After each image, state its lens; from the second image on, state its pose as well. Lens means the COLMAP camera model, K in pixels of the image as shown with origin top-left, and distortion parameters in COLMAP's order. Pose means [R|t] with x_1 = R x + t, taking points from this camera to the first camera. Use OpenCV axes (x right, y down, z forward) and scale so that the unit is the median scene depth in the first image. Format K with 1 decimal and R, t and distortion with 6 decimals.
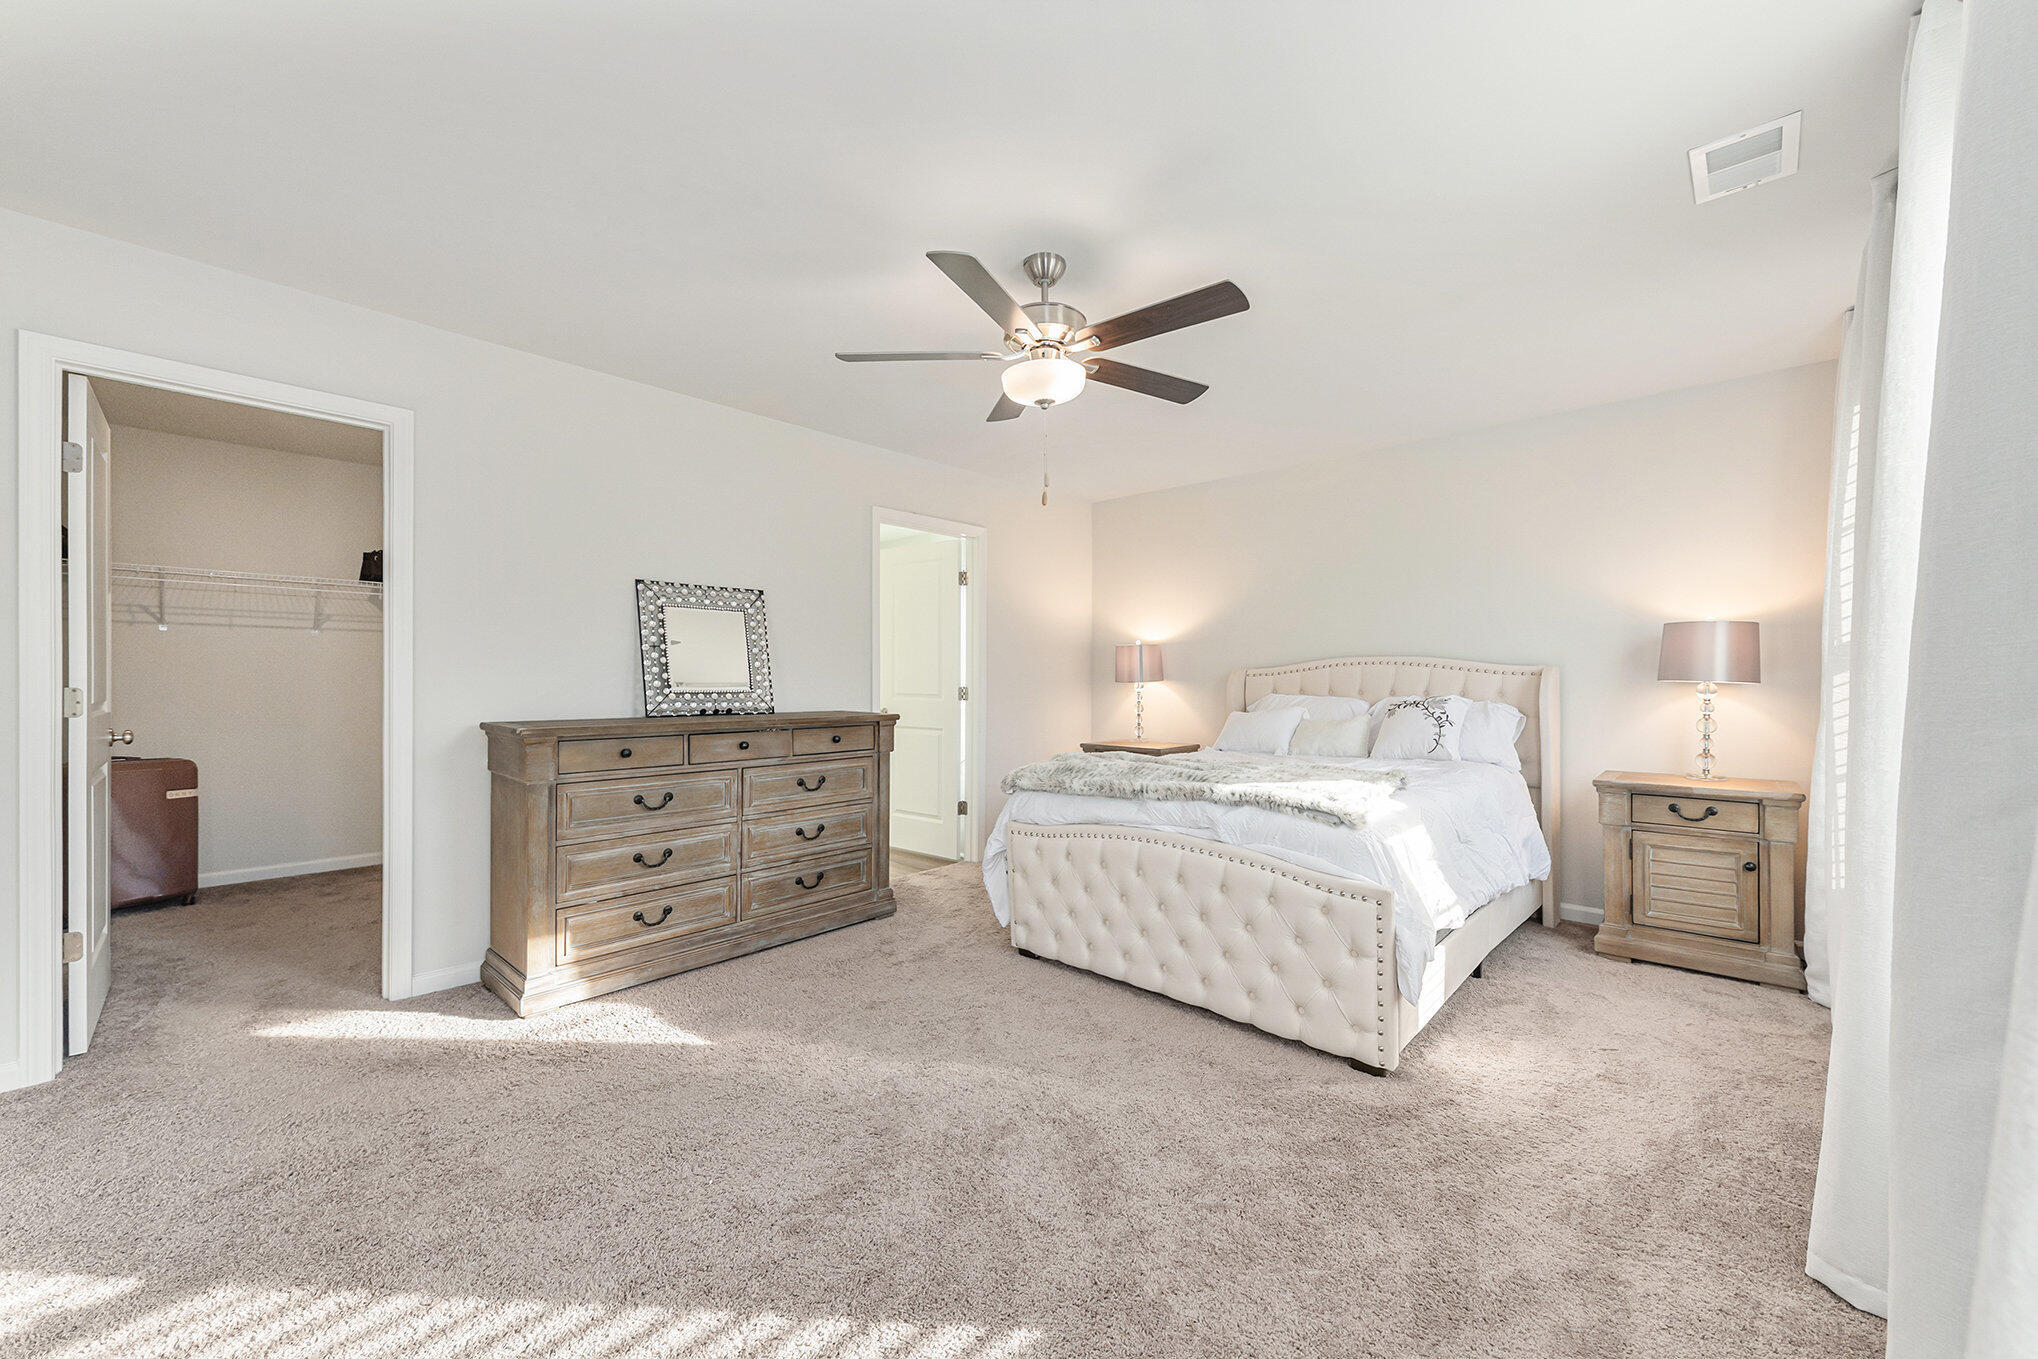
lens RADIAL K [[788.1, 0, 1043.0], [0, 788.1, 669.5], [0, 0, 1]] dist [-0.001152, -0.000299]
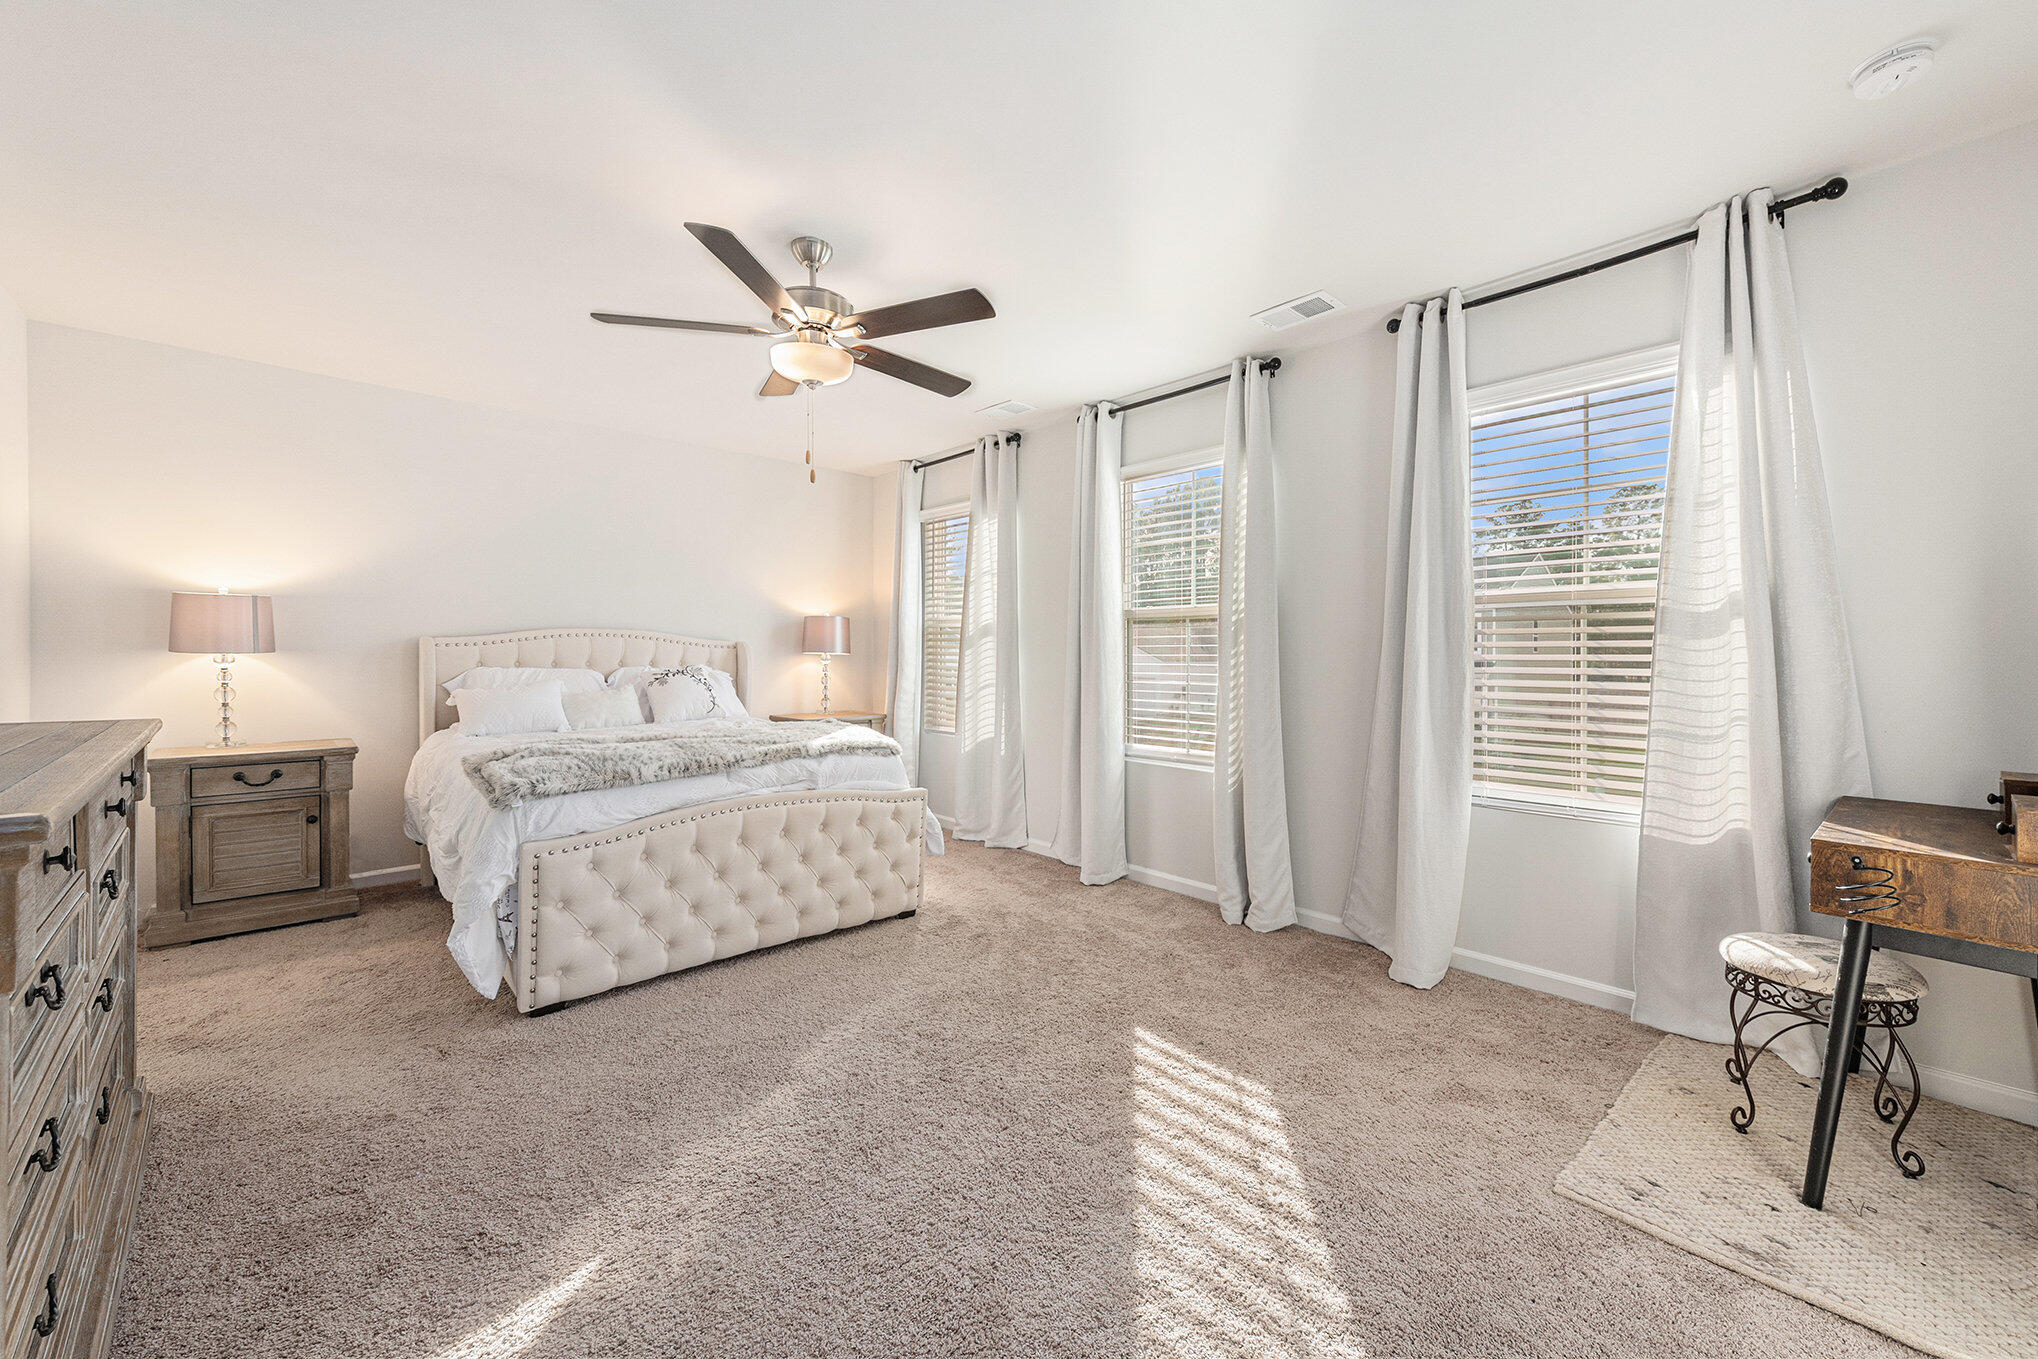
lens RADIAL K [[788.1, 0, 1043.0], [0, 788.1, 669.5], [0, 0, 1]] dist [-0.001152, -0.000299]
pose [[0.046980, -0.020346, 0.998689, -0.837465], [-0.012773, 0.999699, 0.020967, 0.011195], [-0.998814, -0.013741, 0.046706, 0.550912]]
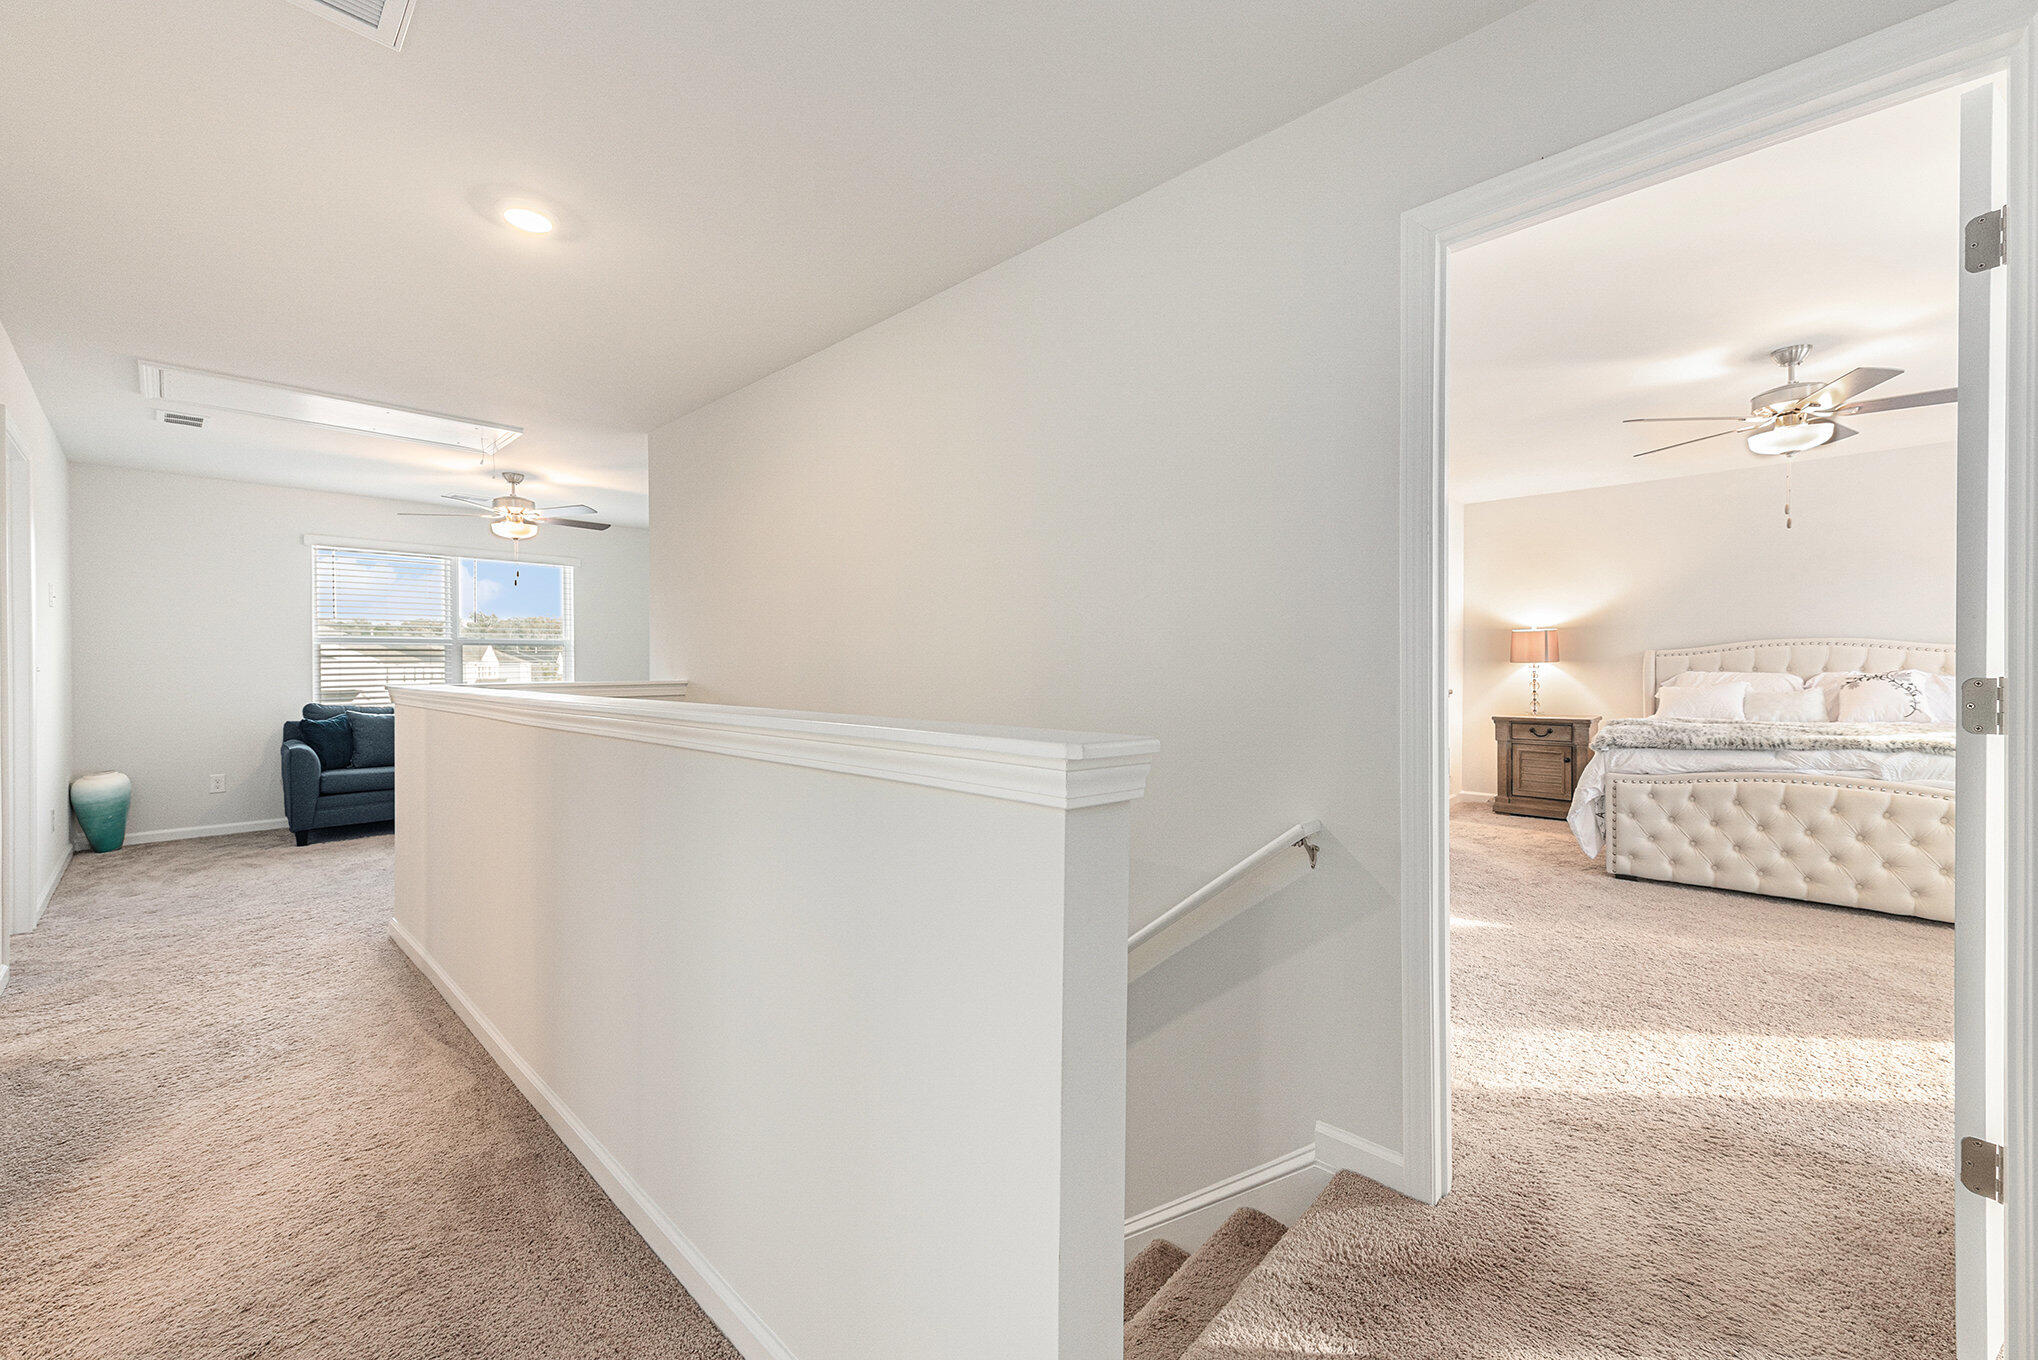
lens RADIAL K [[830.2, 0, 1008.8], [0, 830.2, 667.2], [0, 0, 1]] dist [-0.000620, -0.000112]
pose [[0.999921, -0.011671, -0.004648, -1.105933], [0.011719, 0.999877, 0.010450, 0.000163], [0.004525, -0.010503, 0.999935, -0.354211]]
